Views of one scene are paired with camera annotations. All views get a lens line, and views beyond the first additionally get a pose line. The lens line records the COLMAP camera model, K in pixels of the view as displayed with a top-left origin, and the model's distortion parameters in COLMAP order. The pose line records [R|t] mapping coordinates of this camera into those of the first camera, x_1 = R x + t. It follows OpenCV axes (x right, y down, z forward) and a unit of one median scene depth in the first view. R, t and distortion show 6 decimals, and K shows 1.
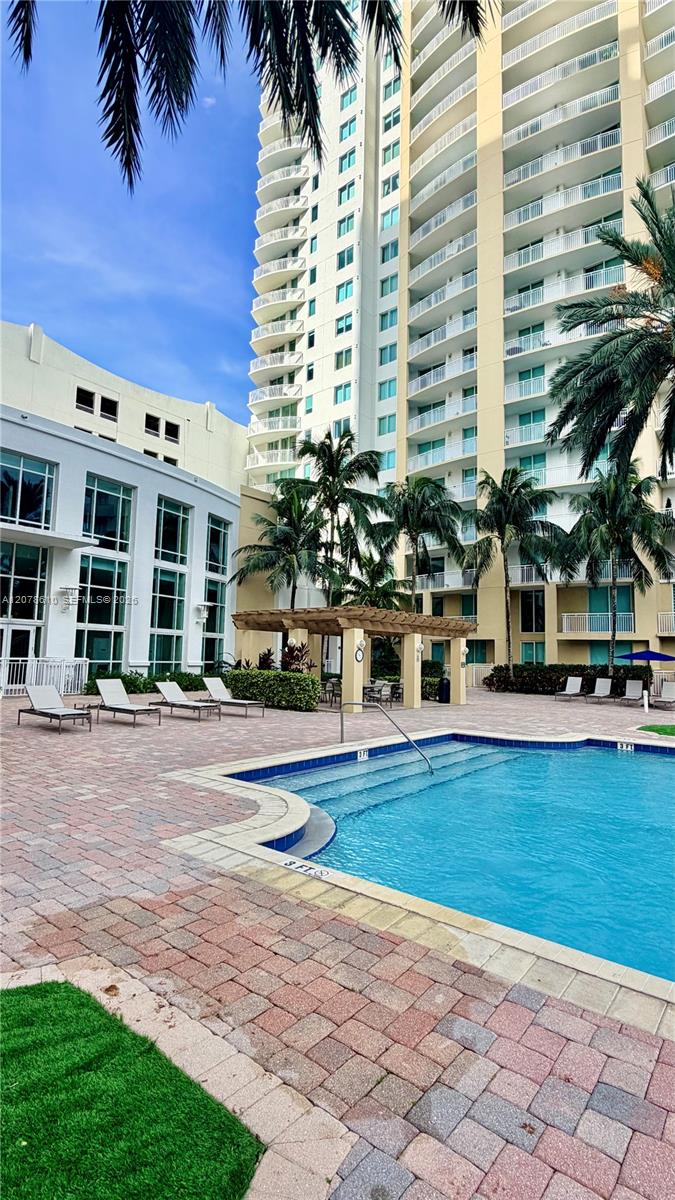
lens RADIAL K [[571.9, 0, 338.5], [0, 571.9, 599.3], [0, 0, 1]] dist [0.001129, 0.000177]
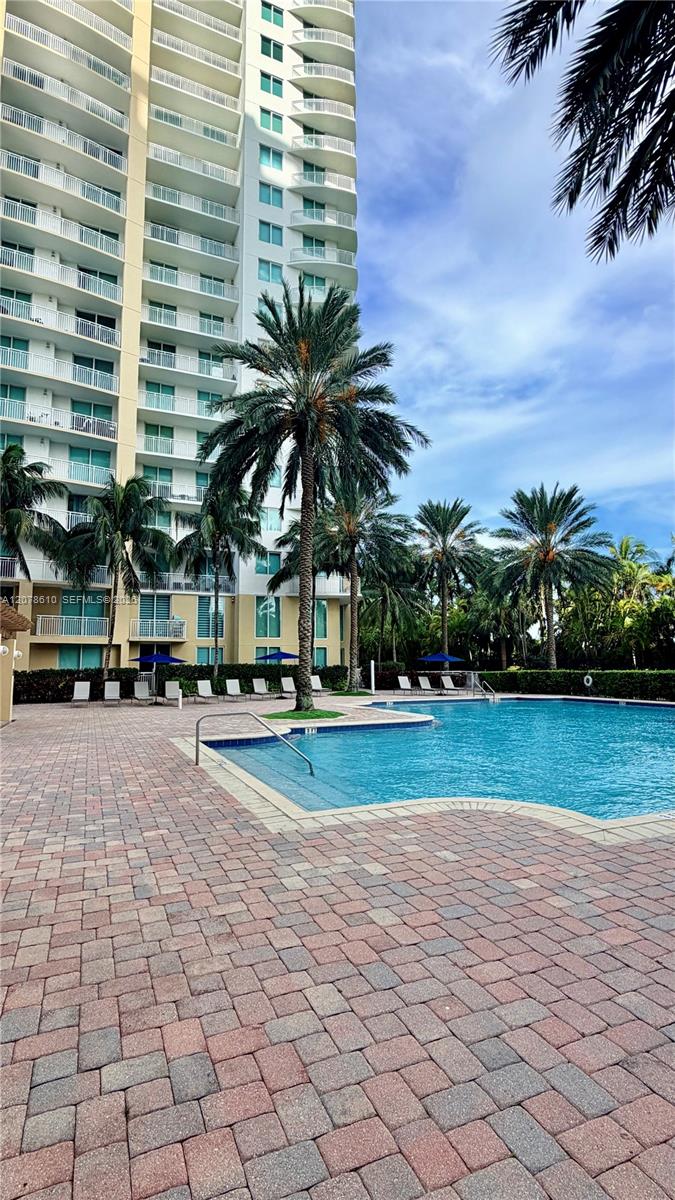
lens RADIAL K [[571.9, 0, 337.4], [0, 571.9, 599.4], [0, 0, 1]] dist [0.001129, 0.000177]
pose [[0.453696, 0.075698, 0.887935, -0.244544], [-0.068585, 0.996397, -0.049901, 0.014325], [-0.888513, -0.038259, 0.457253, 0.166793]]
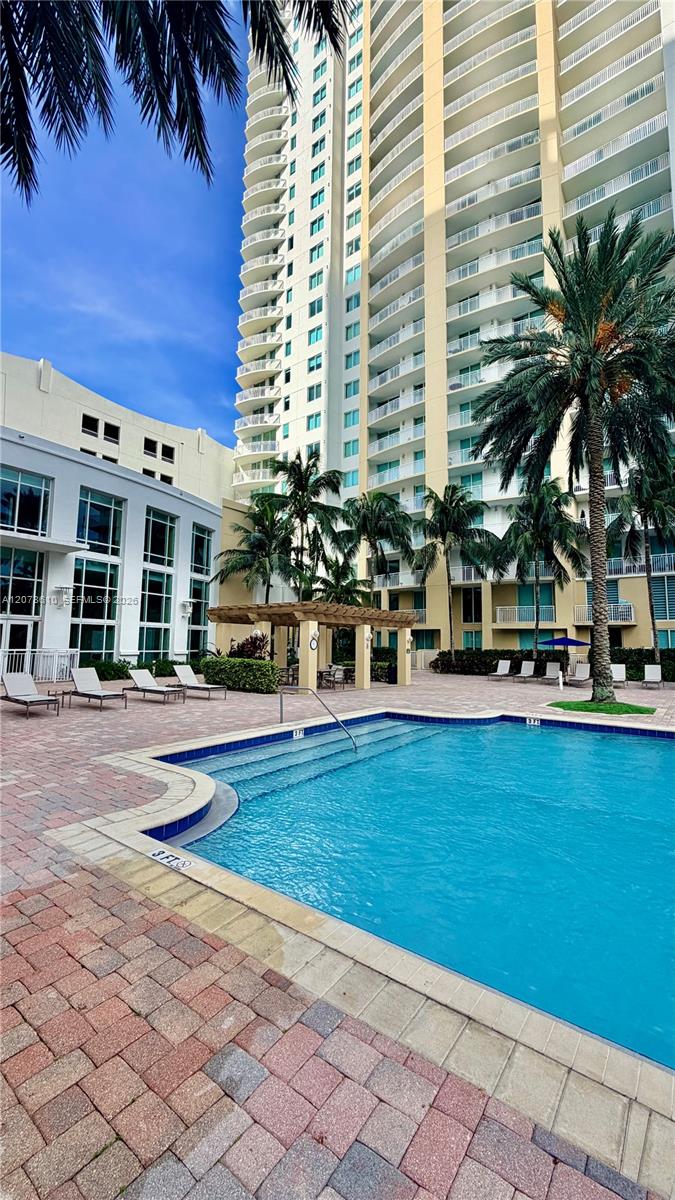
lens RADIAL K [[477.8, 0, 339.5], [0, 477.8, 594.6], [0, 0, 1]] dist [0.001527, -0.000261]
pose [[0.999261, -0.006087, 0.037943, 0.032001], [0.006217, 0.999975, -0.003313, 0.000984], [-0.037922, 0.003546, 0.999274, 0.021146]]
